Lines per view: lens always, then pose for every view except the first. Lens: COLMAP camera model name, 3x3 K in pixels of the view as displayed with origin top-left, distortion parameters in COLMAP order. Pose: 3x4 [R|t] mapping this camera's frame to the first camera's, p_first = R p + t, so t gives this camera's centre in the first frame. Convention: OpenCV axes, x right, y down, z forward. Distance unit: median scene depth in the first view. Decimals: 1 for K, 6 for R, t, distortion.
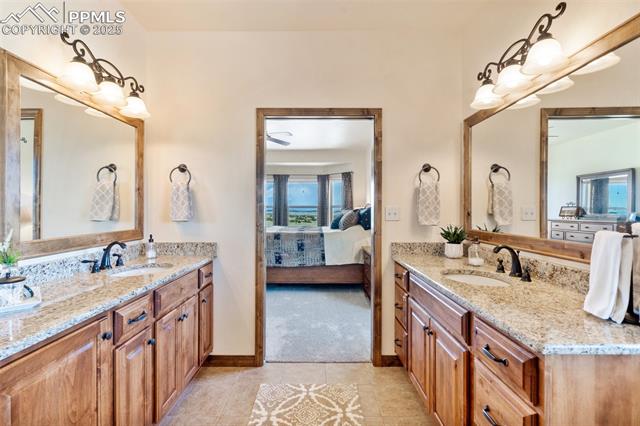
lens RADIAL K [[296.2, 0, 317.0], [0, 296.2, 209.8], [0, 0, 1]] dist [-0.000536, 0.000186]
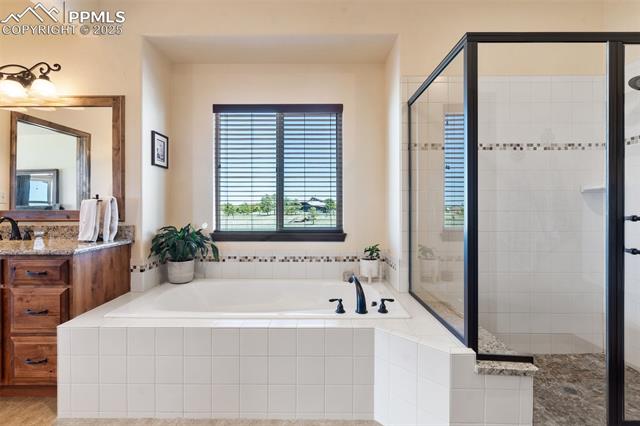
lens RADIAL K [[296.2, 0, 317.0], [0, 296.2, 209.8], [0, 0, 1]] dist [-0.000536, 0.000186]
pose [[-0.009893, -0.000082, 0.999951, -0.799789], [-0.005669, 0.999984, 0.000026, 0.096845], [-0.999935, -0.005668, -0.009893, -0.410685]]
